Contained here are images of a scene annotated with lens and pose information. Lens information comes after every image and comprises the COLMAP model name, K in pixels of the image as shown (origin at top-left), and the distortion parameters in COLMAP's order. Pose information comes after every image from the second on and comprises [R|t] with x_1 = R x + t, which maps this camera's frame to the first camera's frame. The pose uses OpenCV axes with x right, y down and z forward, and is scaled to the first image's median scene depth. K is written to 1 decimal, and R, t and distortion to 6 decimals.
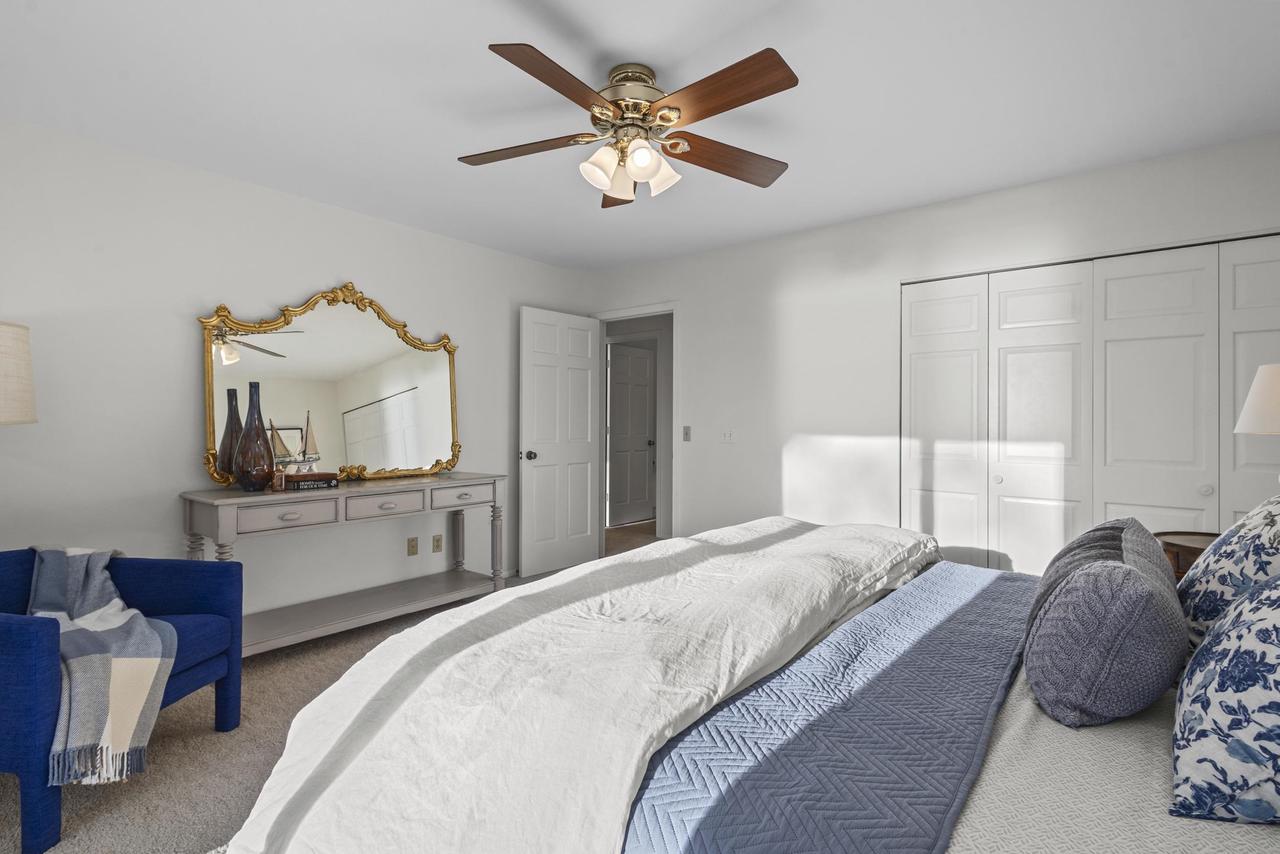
lens RADIAL K [[593.8, 0, 643.2], [0, 593.8, 424.5], [0, 0, 1]] dist [0.005072, -0.000124]
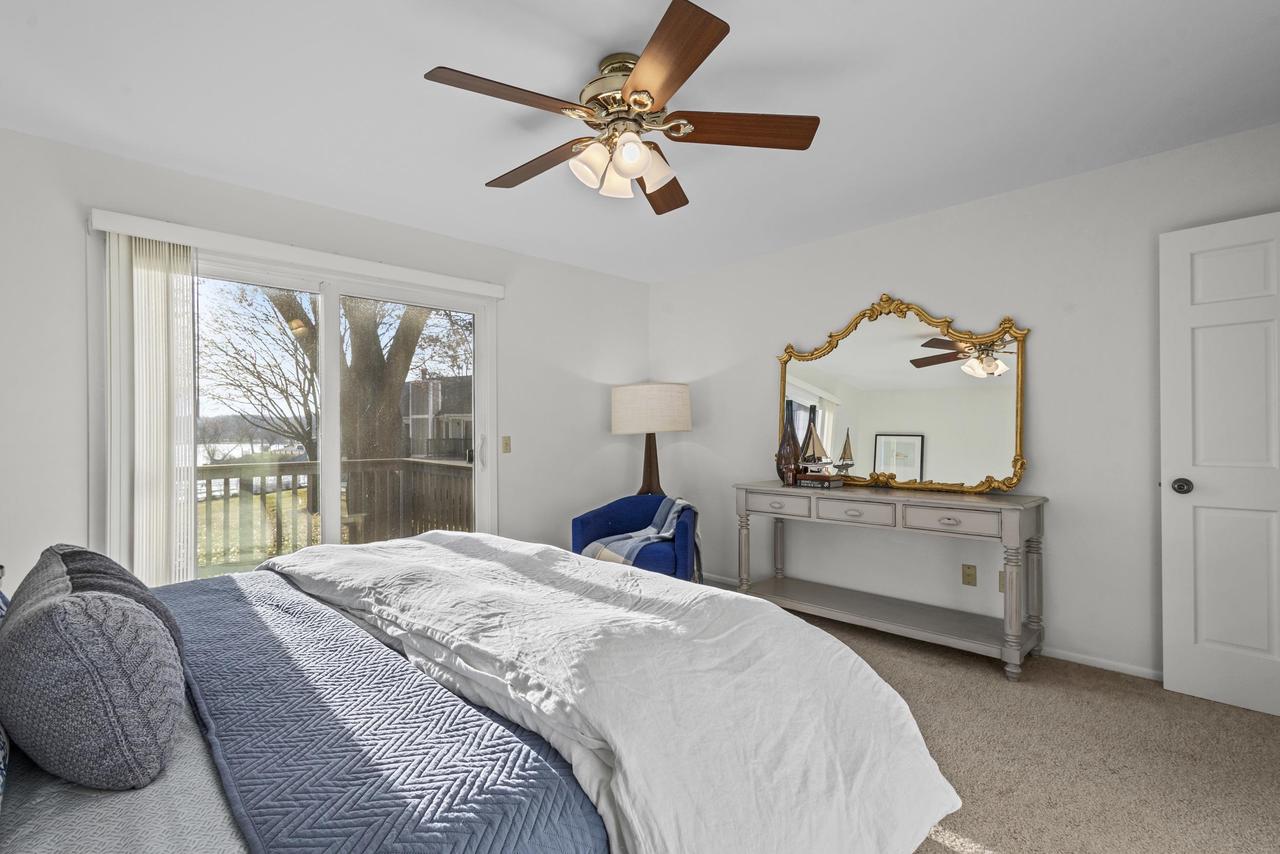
lens RADIAL K [[593.8, 0, 643.5], [0, 593.8, 432.7], [0, 0, 1]] dist [0.005072, -0.000124]
pose [[-0.103964, 0.002077, -0.994579, 0.568325], [0.002345, 0.999996, 0.001843, -0.002905], [0.994578, -0.002141, -0.103968, 0.688650]]
